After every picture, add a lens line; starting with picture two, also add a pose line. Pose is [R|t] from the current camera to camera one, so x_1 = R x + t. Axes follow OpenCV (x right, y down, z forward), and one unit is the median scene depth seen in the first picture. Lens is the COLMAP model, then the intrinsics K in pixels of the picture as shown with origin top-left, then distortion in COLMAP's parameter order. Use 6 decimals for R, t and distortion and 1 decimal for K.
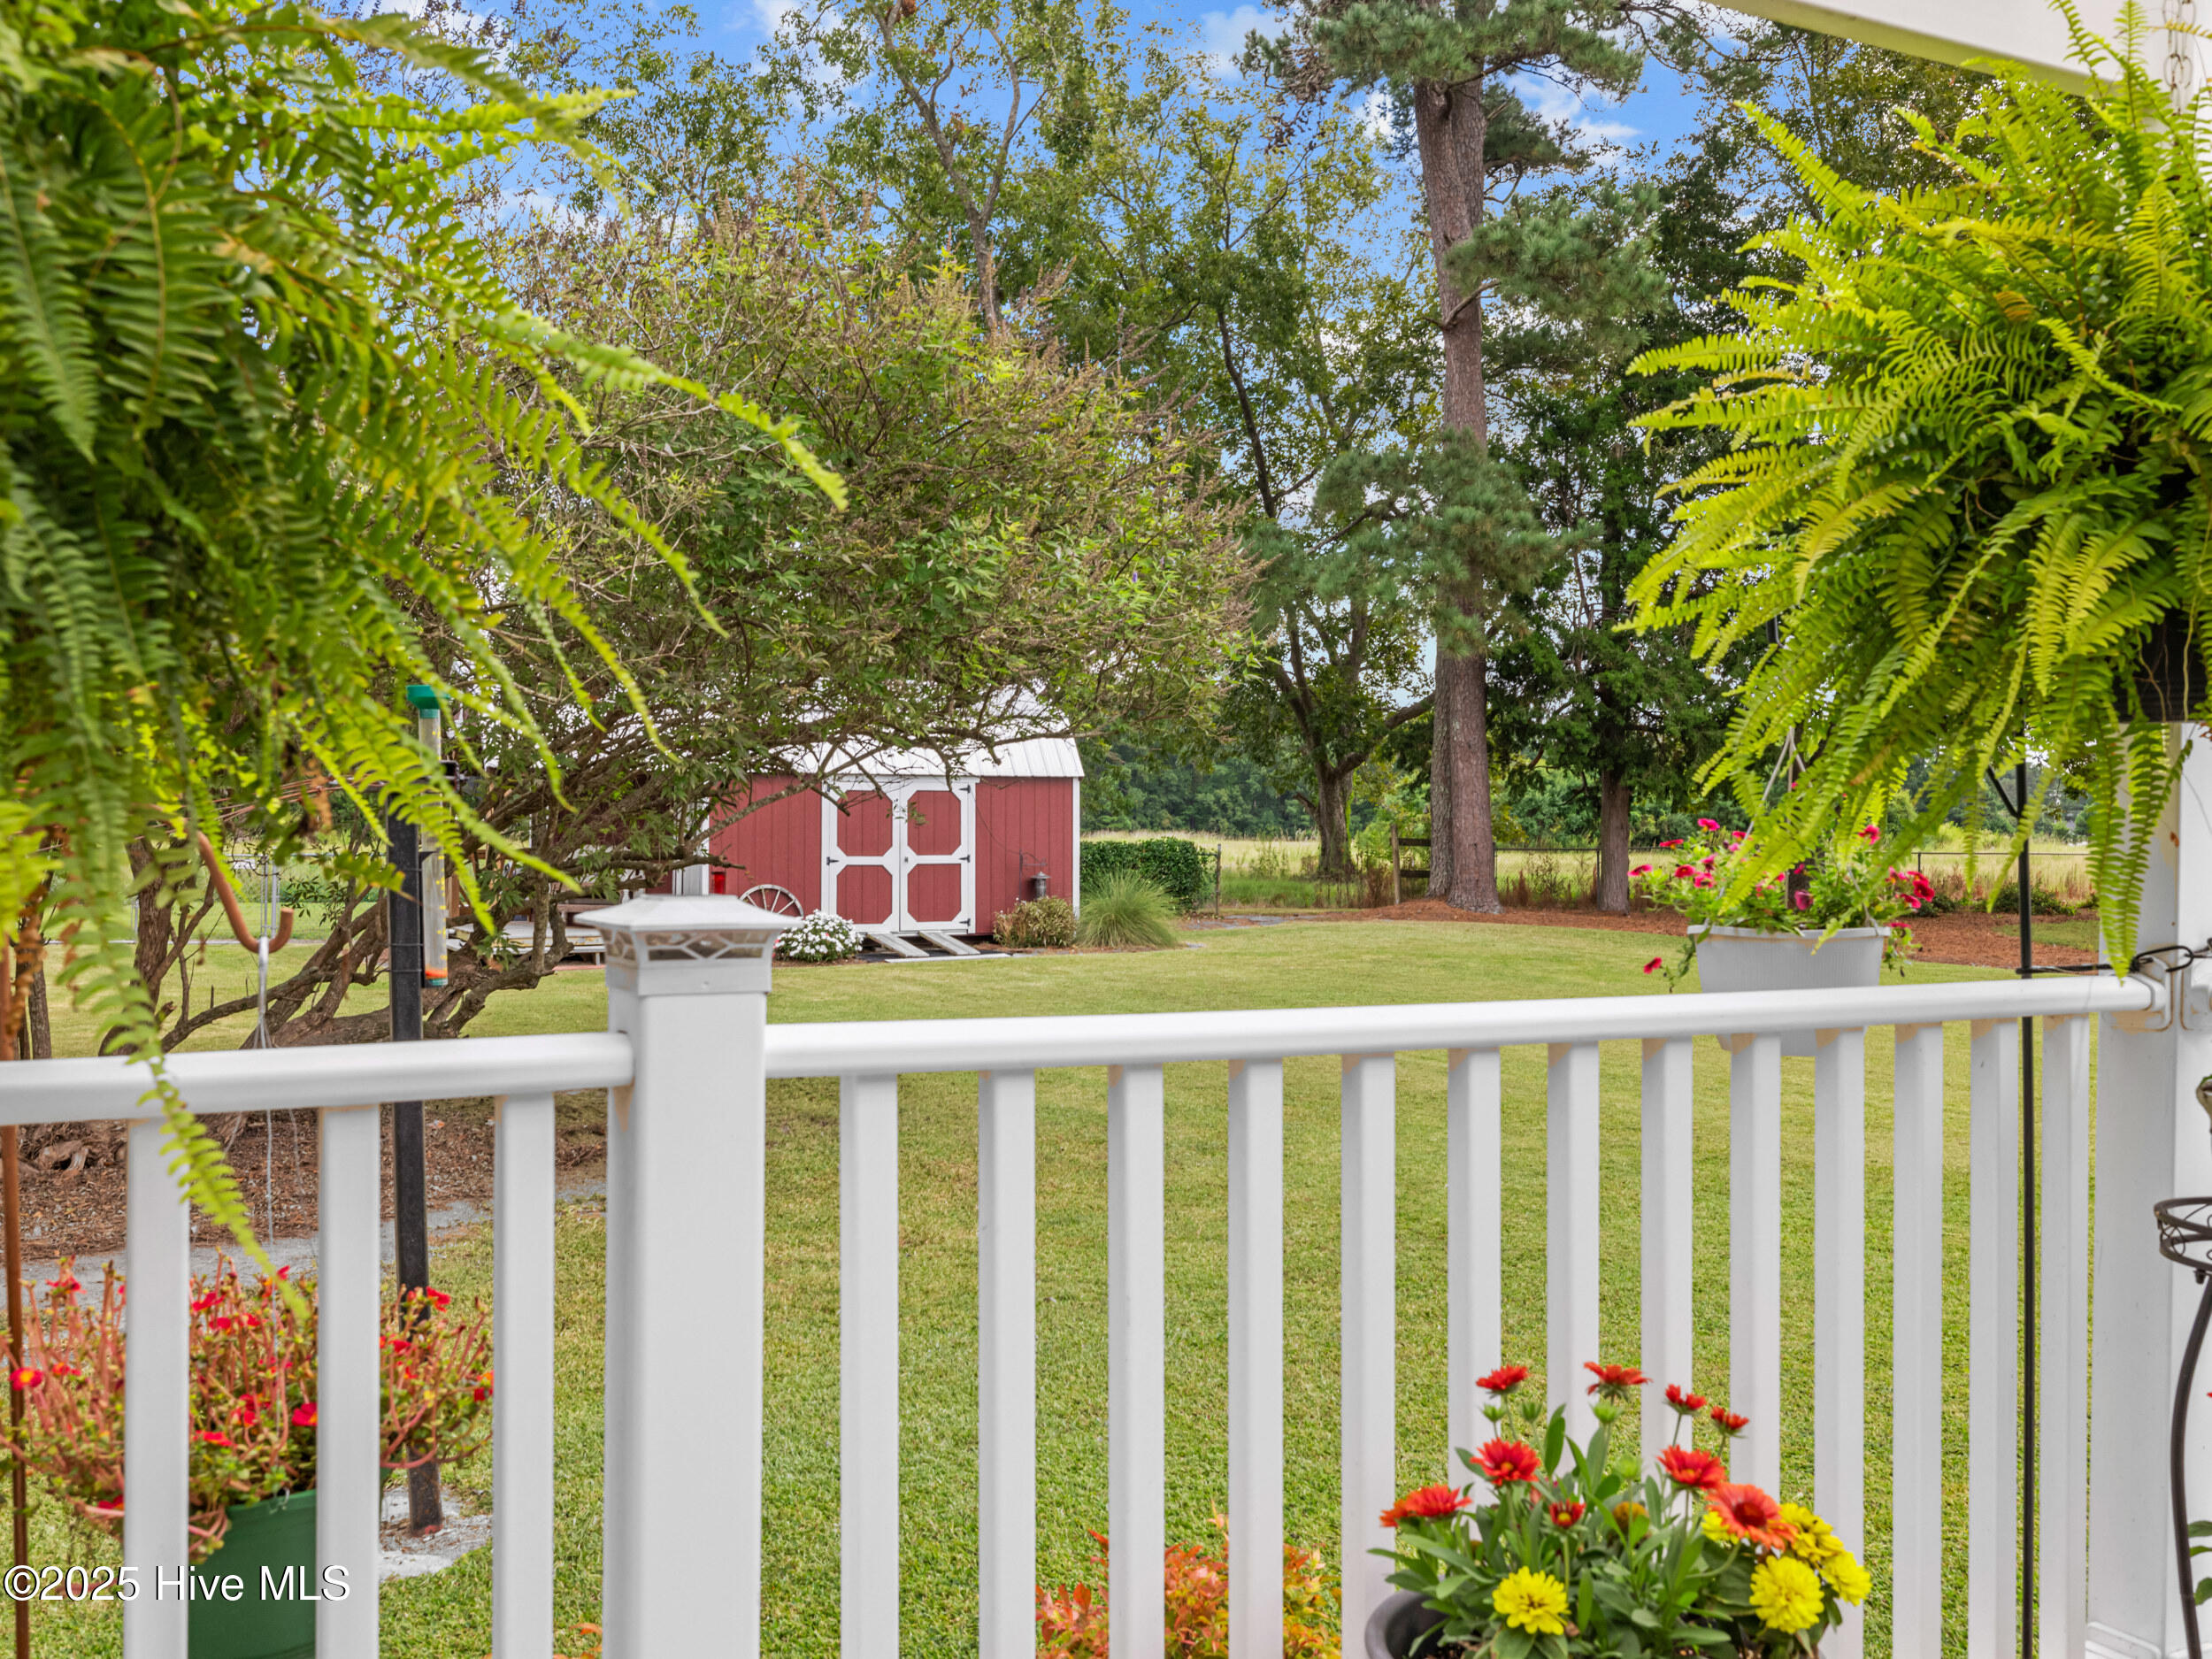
lens RADIAL K [[1961.0, 0, 1106.0], [0, 1961.0, 829.5], [0, 0, 1]] dist [-0.004309, -0.003220]
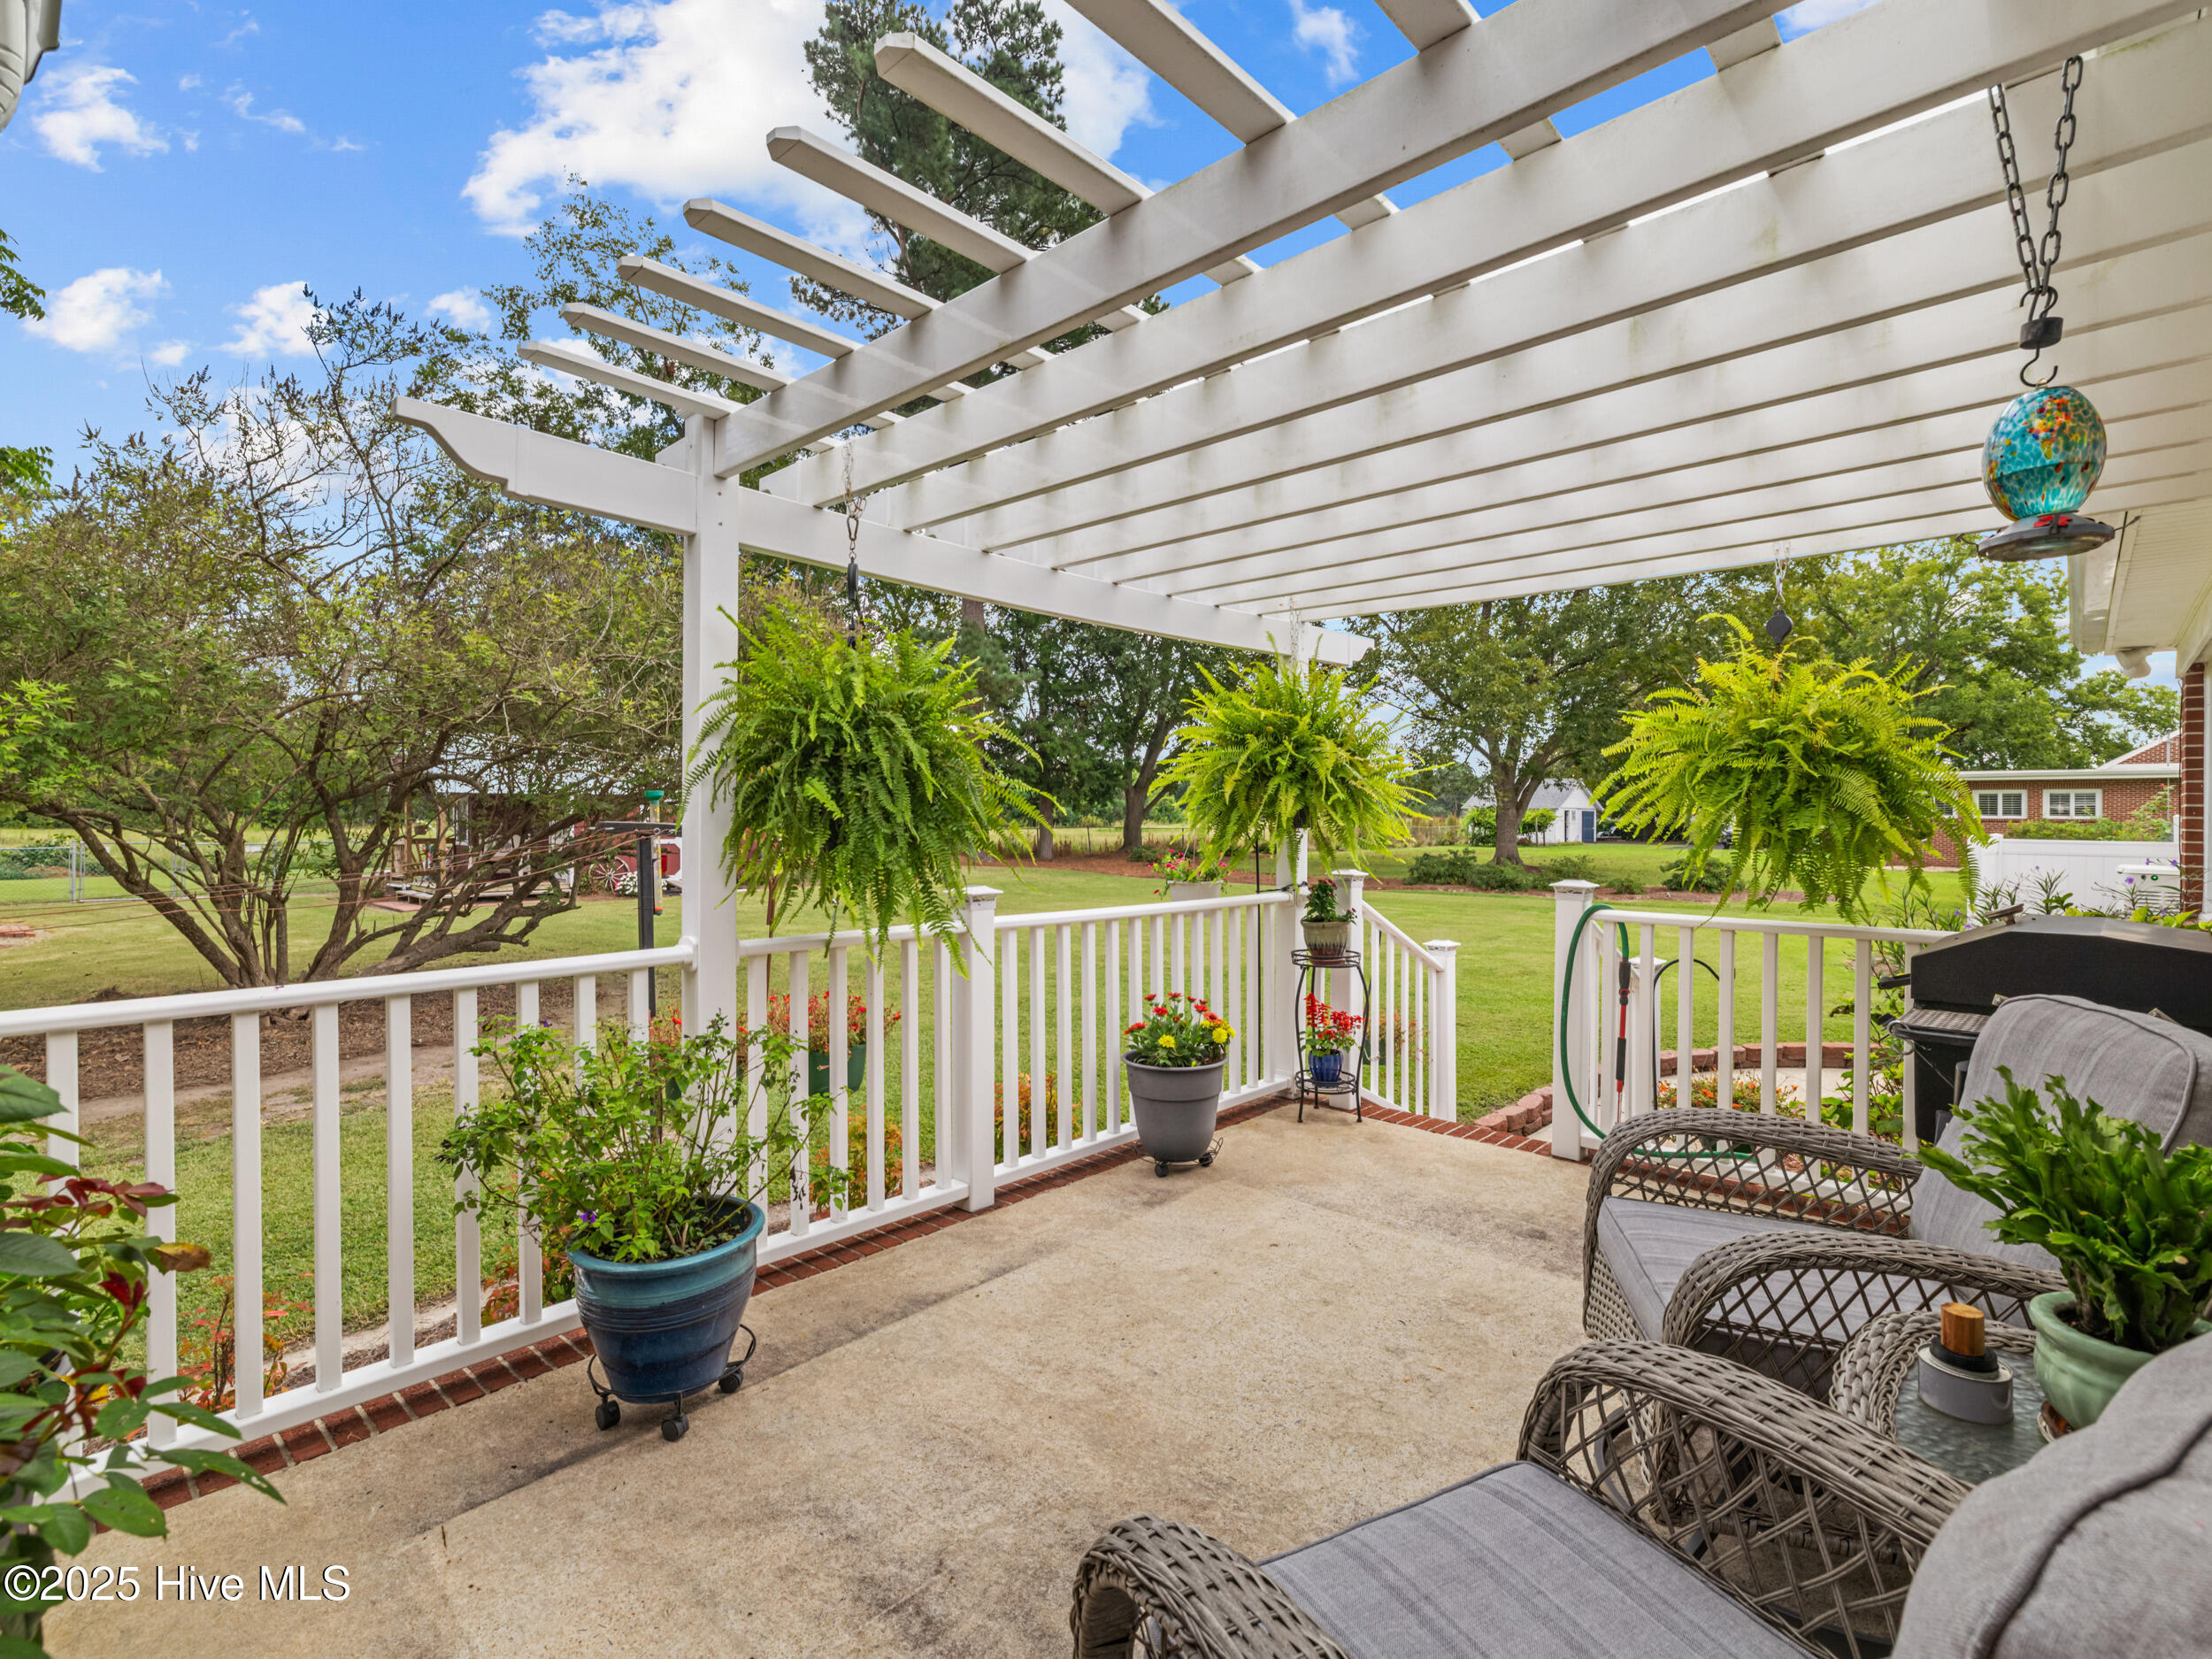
lens RADIAL K [[1063.7, 0, 1106.0], [0, 1063.7, 829.5], [0, 0, 1]] dist [0.000744, -0.000046]
pose [[0.946094, -0.013439, 0.323612, -0.051856], [0.007957, 0.999802, 0.018258, -0.009677], [-0.323793, -0.014699, 0.946014, -0.092265]]
